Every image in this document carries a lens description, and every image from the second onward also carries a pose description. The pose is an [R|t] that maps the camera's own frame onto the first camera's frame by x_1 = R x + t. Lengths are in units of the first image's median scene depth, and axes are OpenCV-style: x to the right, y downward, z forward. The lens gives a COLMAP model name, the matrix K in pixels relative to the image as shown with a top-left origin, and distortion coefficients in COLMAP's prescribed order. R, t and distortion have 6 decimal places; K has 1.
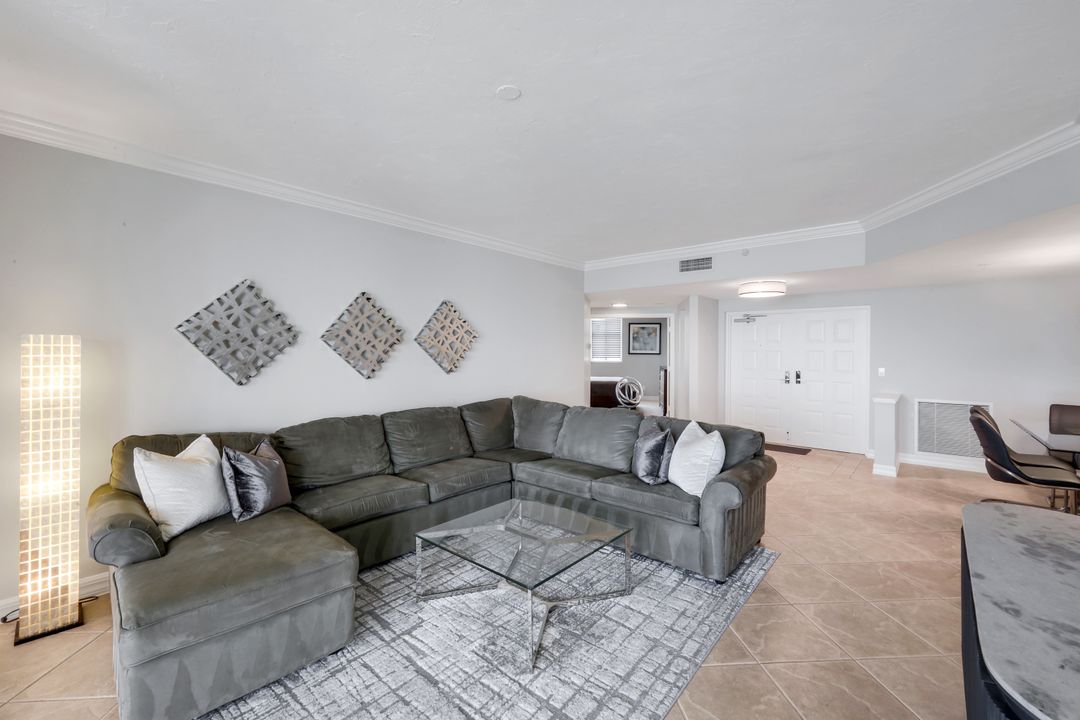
lens RADIAL K [[449.2, 0, 534.5], [0, 449.2, 360.3], [0, 0, 1]] dist [-0.006130, 0.002484]
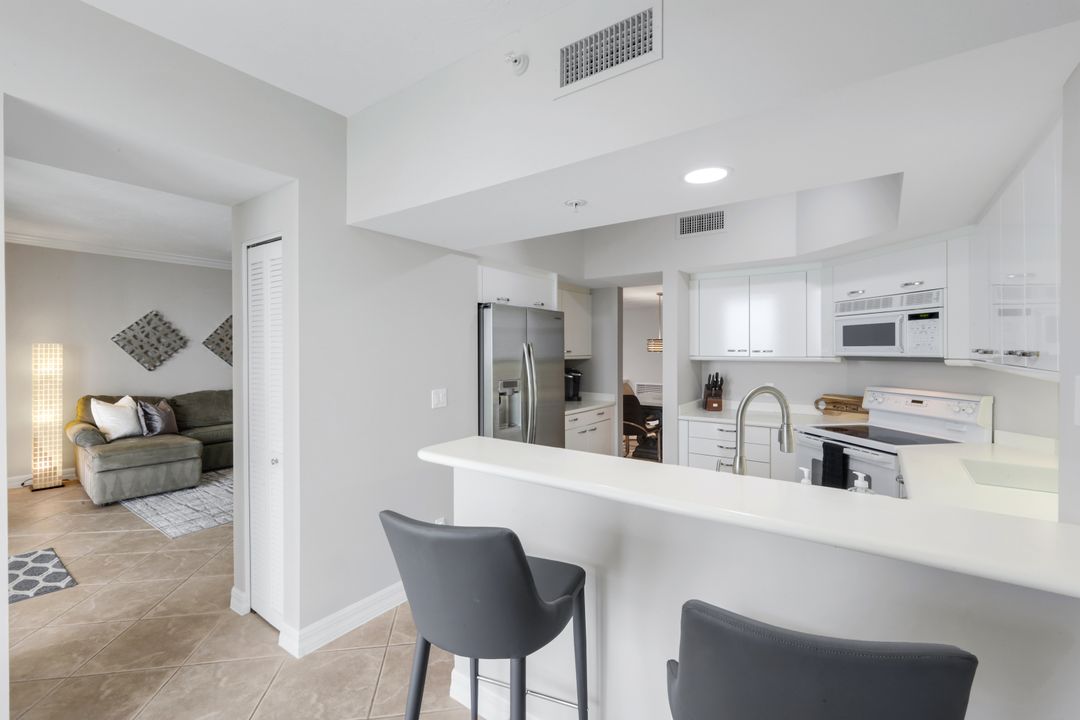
lens RADIAL K [[449.2, 0, 522.9], [0, 449.2, 361.7], [0, 0, 1]] dist [-0.006130, 0.002484]
pose [[0.996745, -0.005879, 0.080403, 0.841393], [0.005729, 0.999981, 0.002095, 0.030980], [-0.080414, -0.001628, 0.996760, -1.107753]]
